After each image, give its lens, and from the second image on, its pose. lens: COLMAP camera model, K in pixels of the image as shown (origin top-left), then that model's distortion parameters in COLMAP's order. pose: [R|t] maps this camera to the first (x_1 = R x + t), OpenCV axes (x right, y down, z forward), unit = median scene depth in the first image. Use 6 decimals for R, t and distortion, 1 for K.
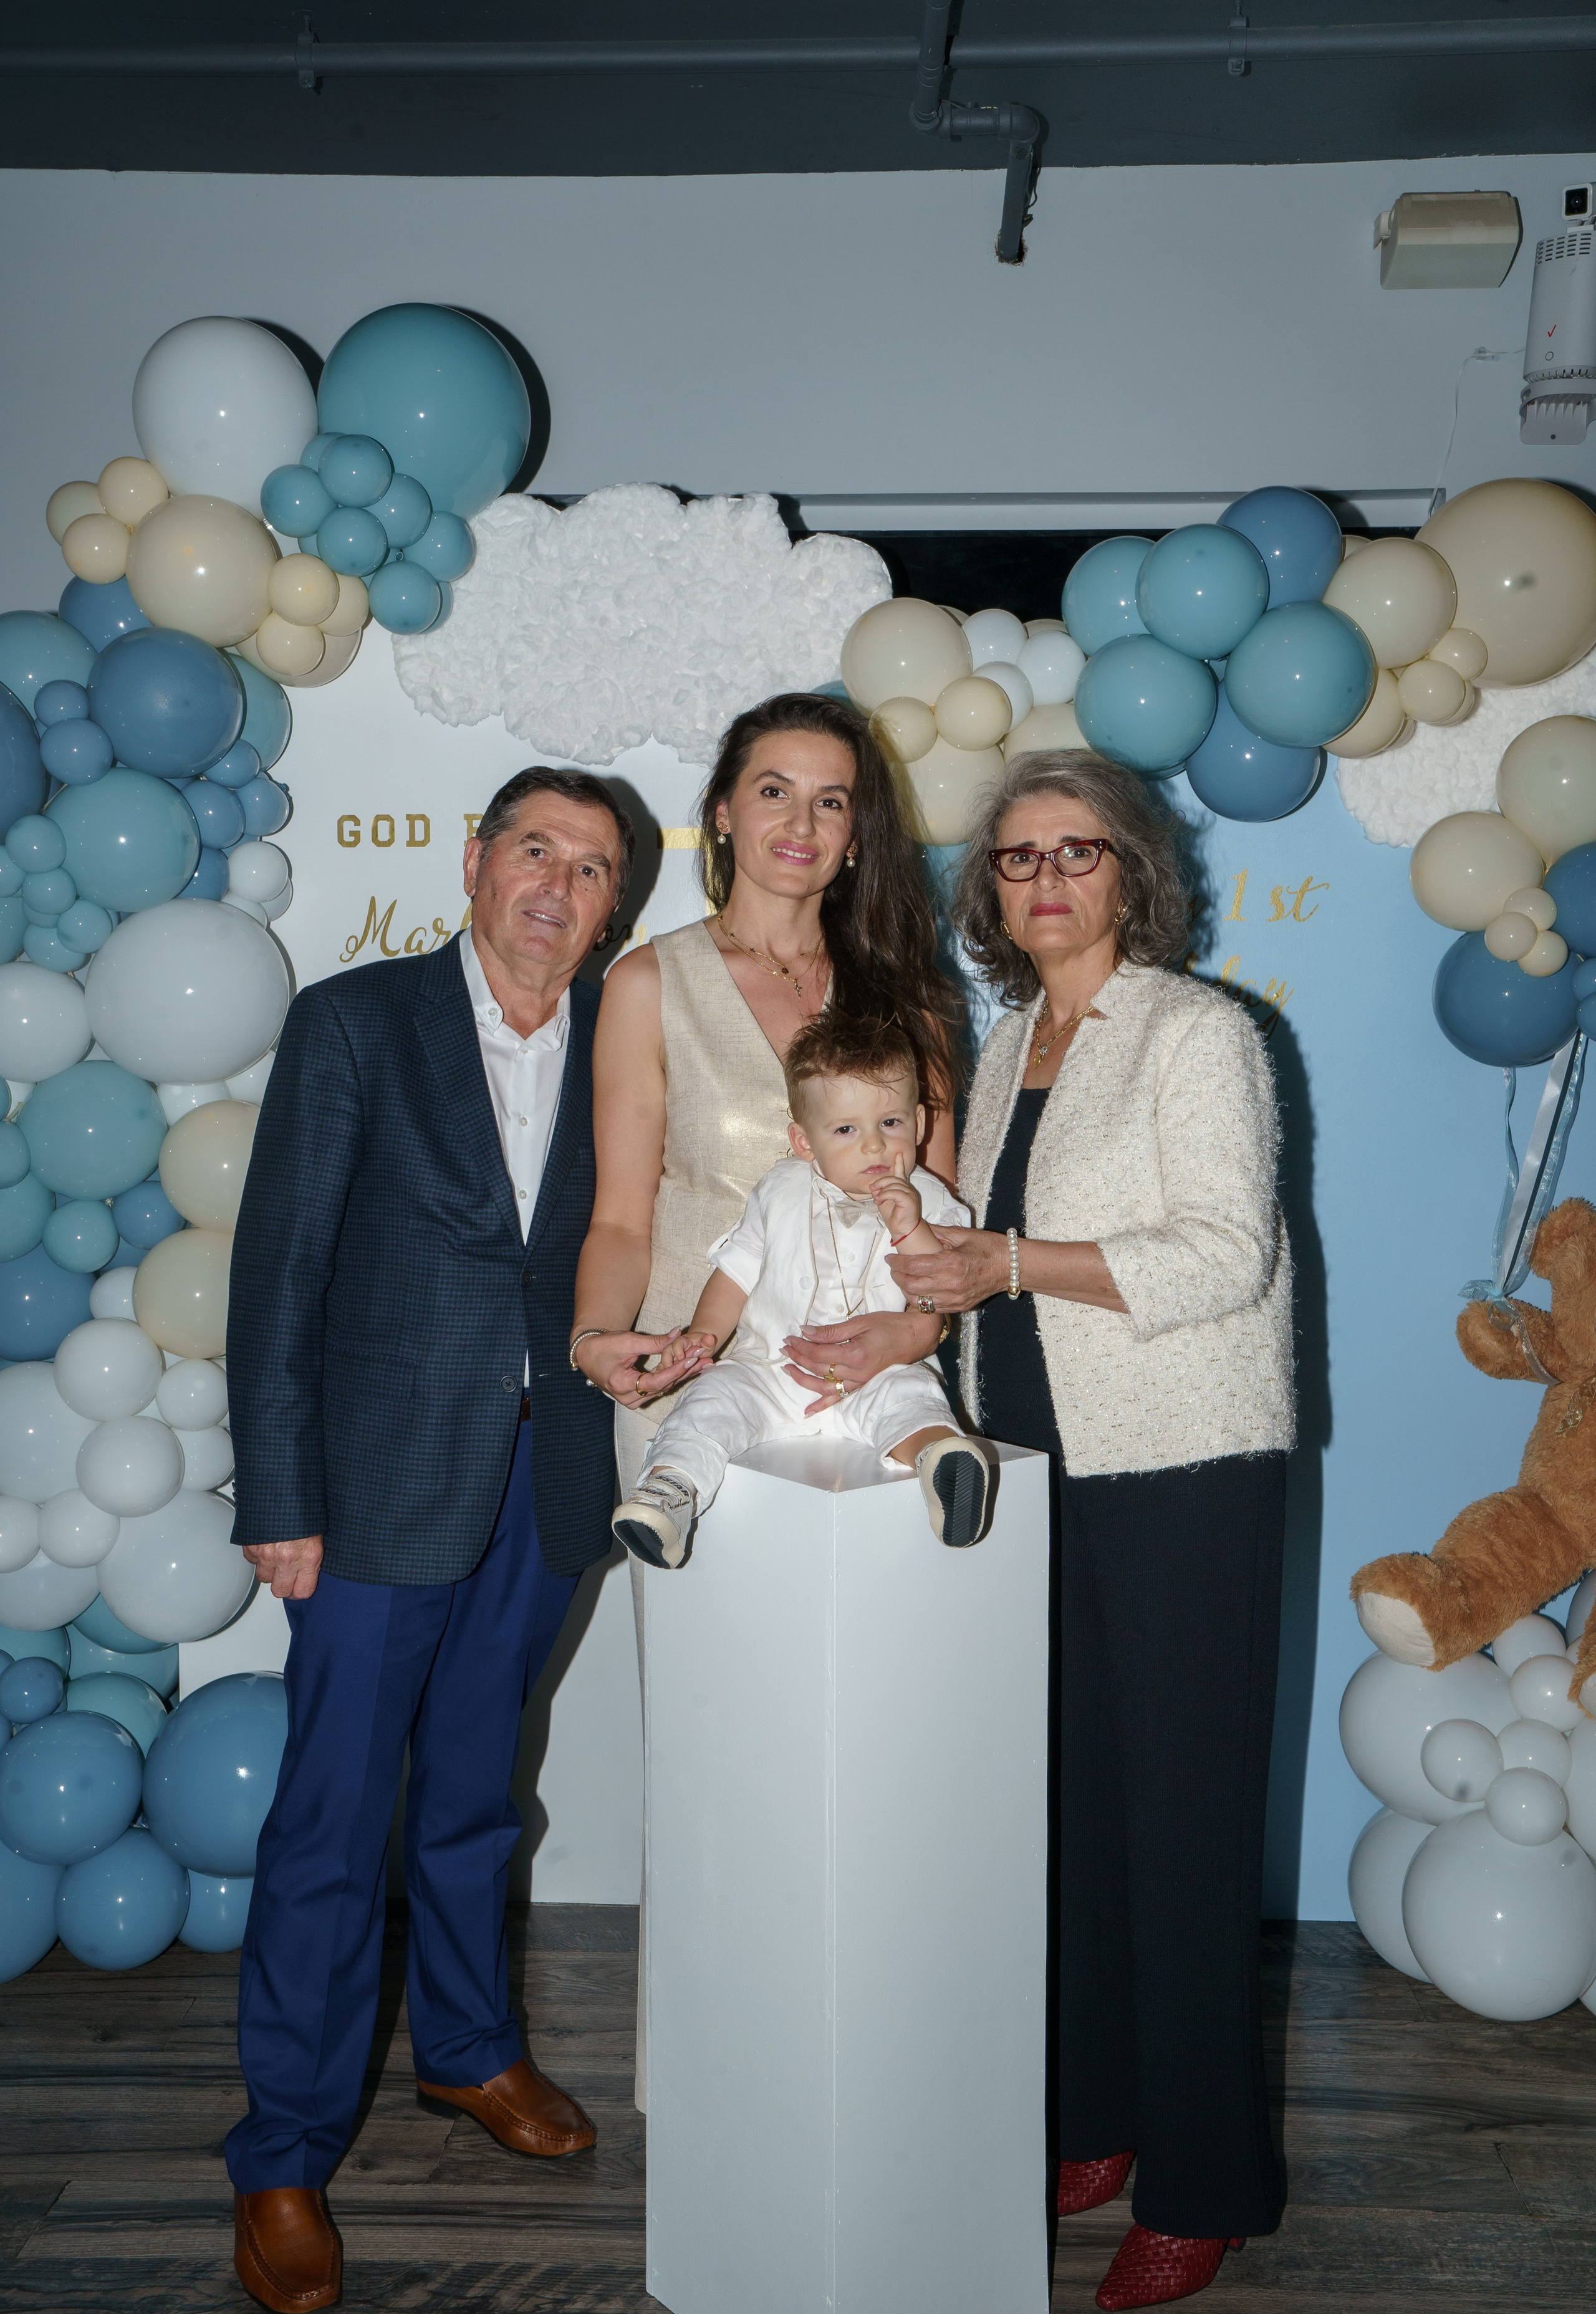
lens RADIAL K [[2223.0, 0, 821.8], [0, 2223.0, 1095.2], [0, 0, 1]] dist [0.070331, 0.000000]
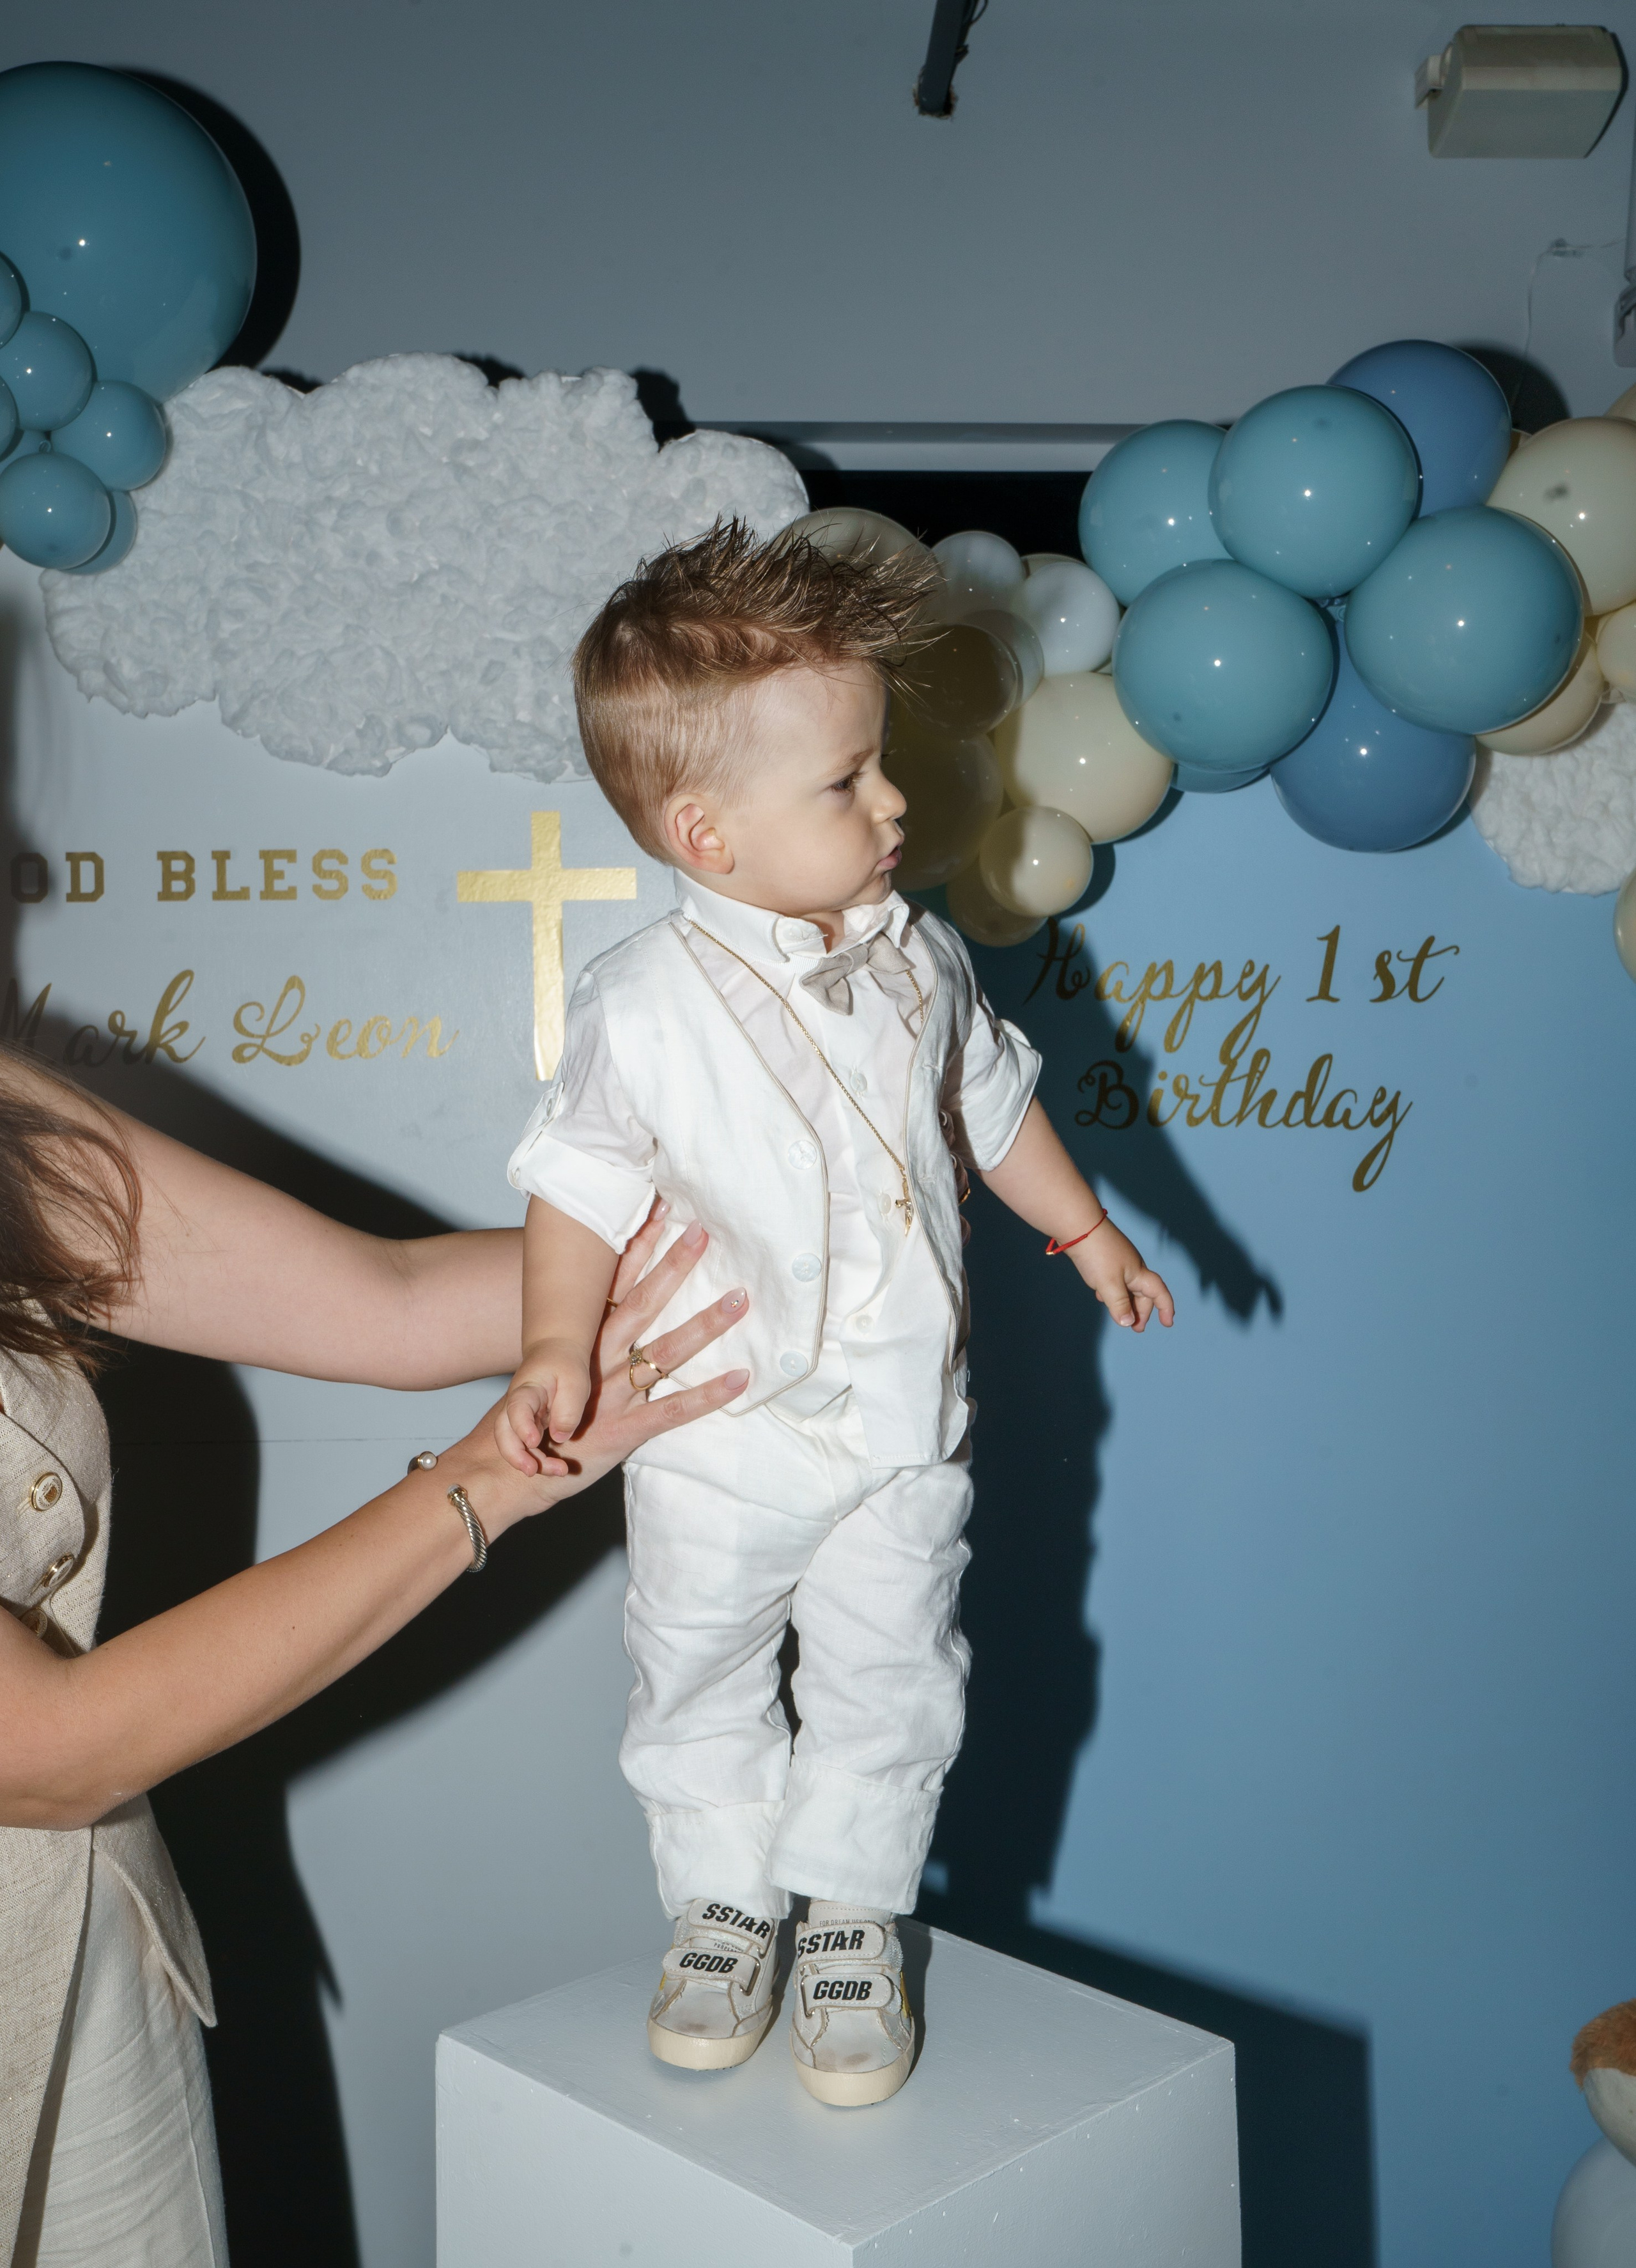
lens RADIAL K [[2301.2, 0, 815.1], [0, 2301.2, 1046.8], [0, 0, 1]] dist [0.067370, 0.000000]
pose [[0.996291, -0.011414, 0.085286, -0.027705], [0.016770, 0.997914, -0.062346, -0.024122], [-0.084396, 0.063545, 0.994404, 0.320902]]
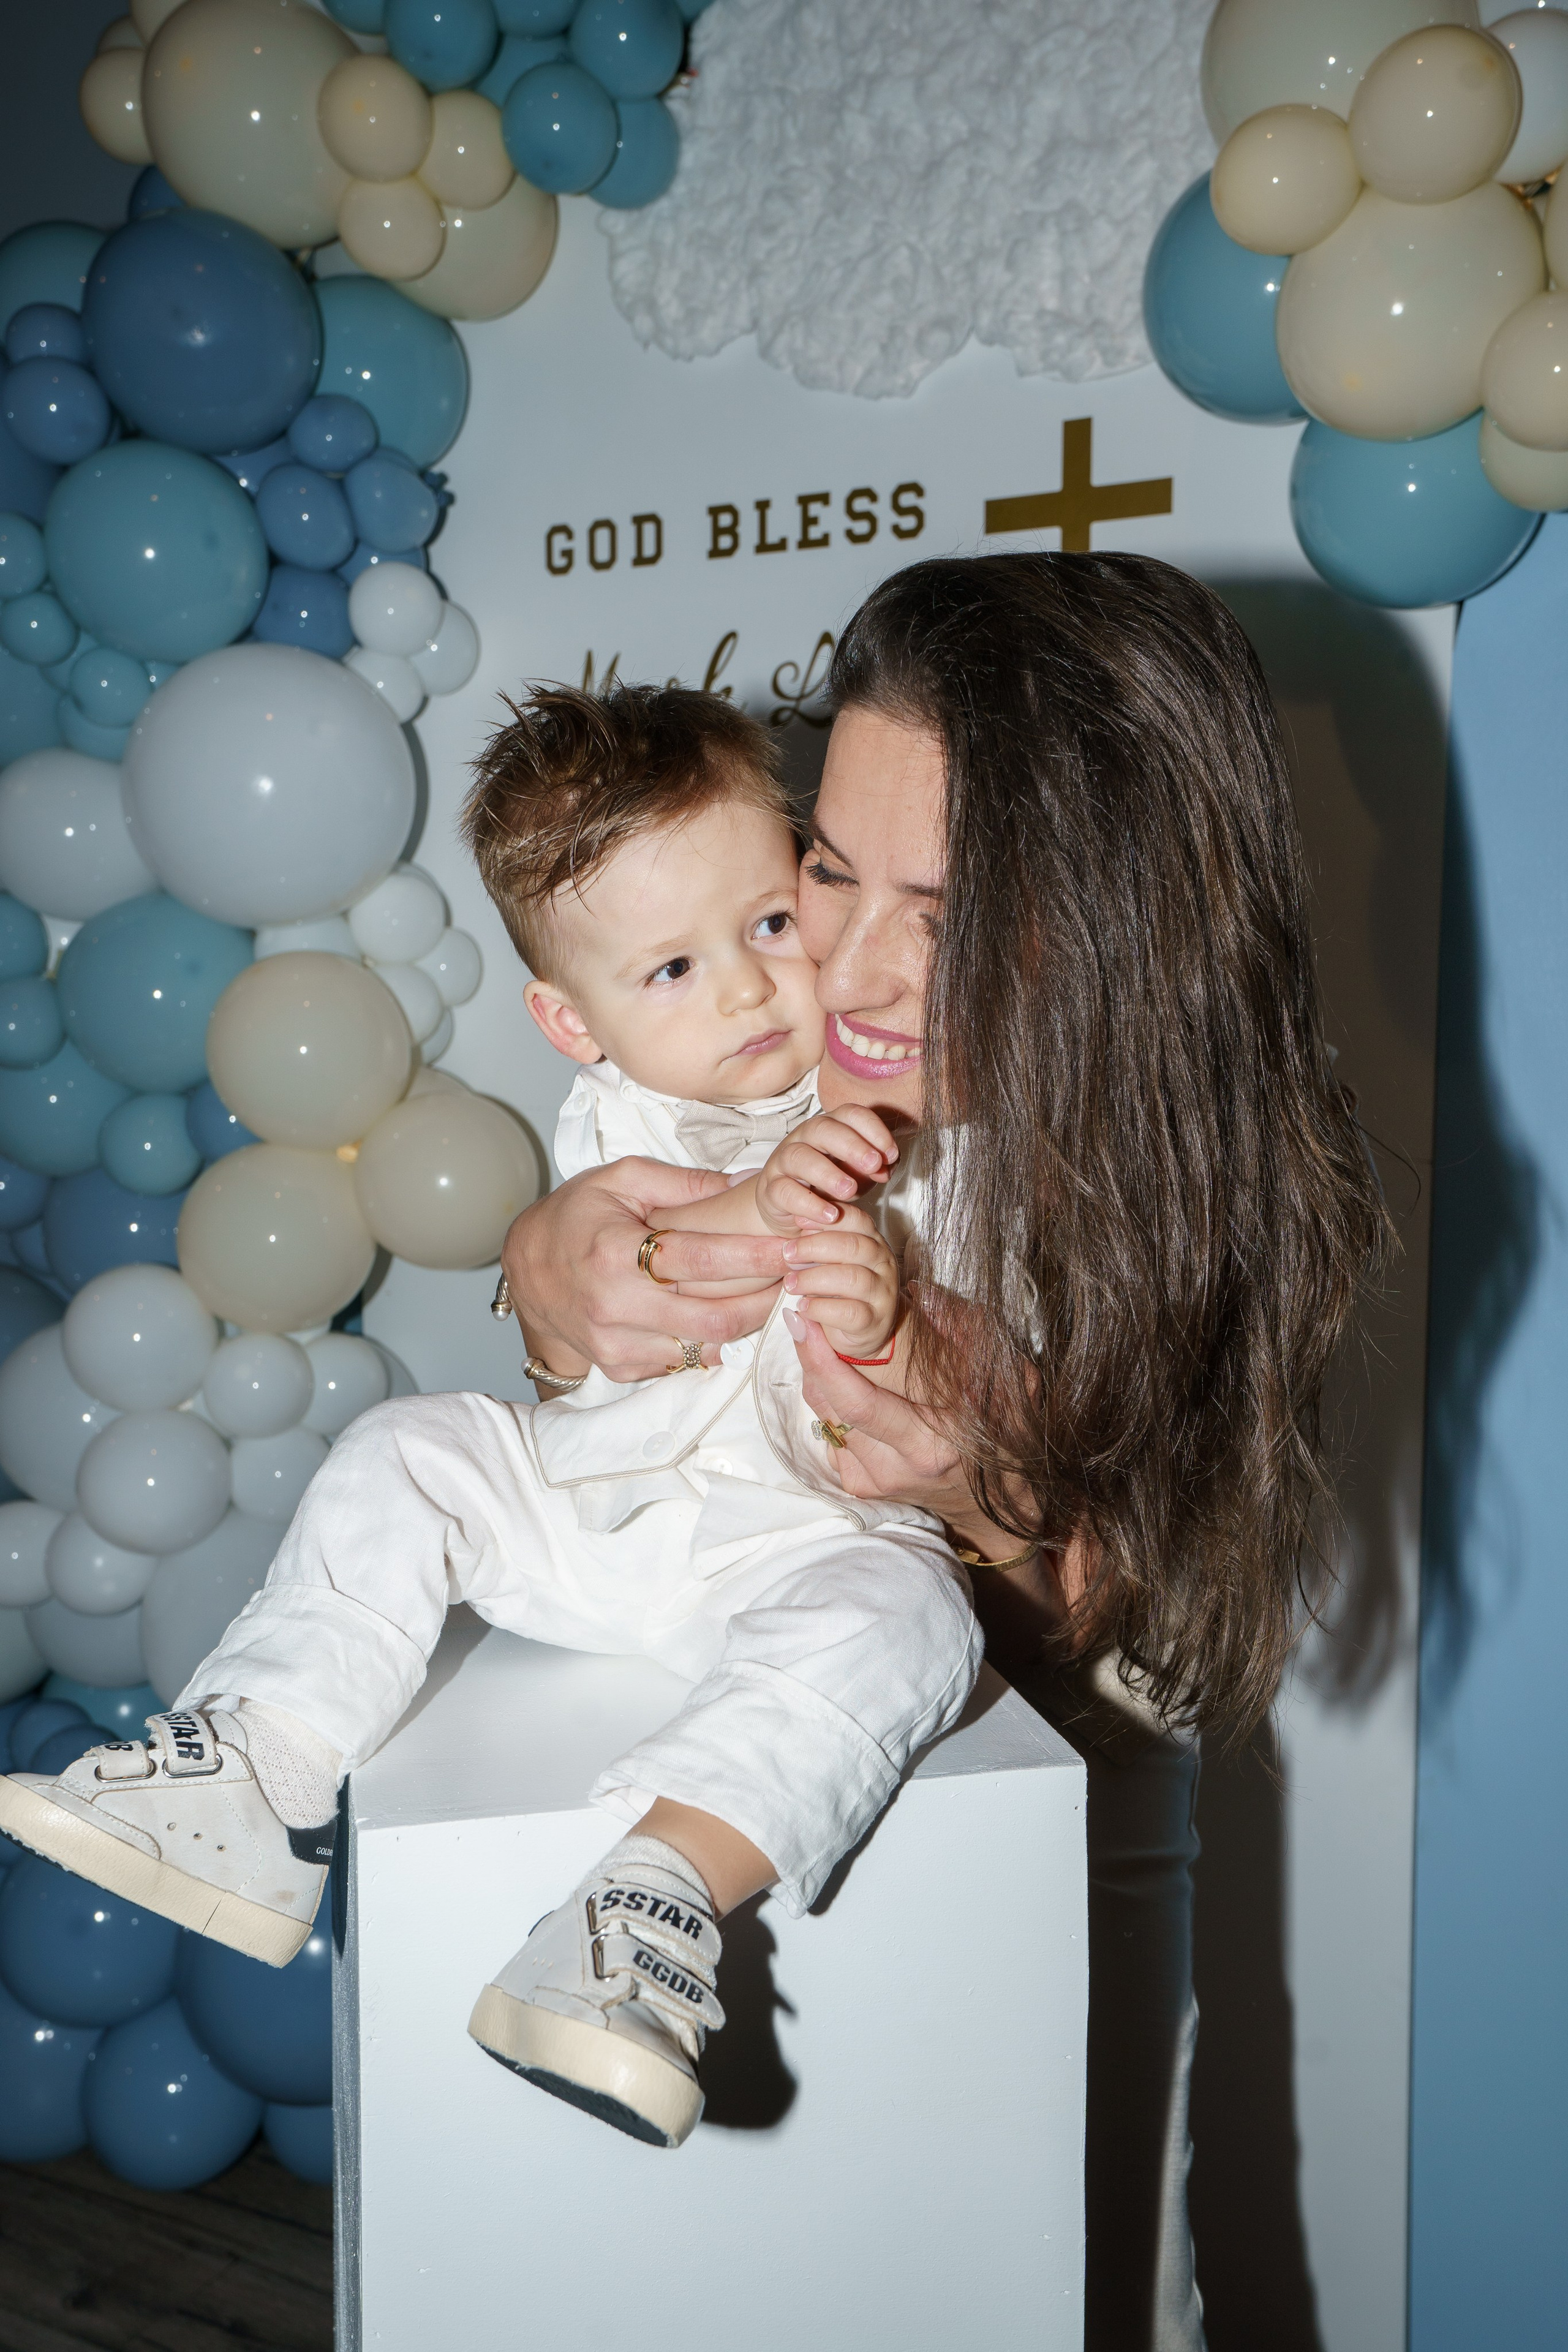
lens RADIAL K [[2234.1, 0, 777.6], [0, 2234.1, 1162.7], [0, 0, 1]] dist [0.078521, 0.000000]
pose [[0.884660, 0.051262, -0.463410, 0.163783], [-0.032155, 0.998279, 0.049044, 0.027473], [0.465127, -0.028486, 0.884786, 0.452413]]
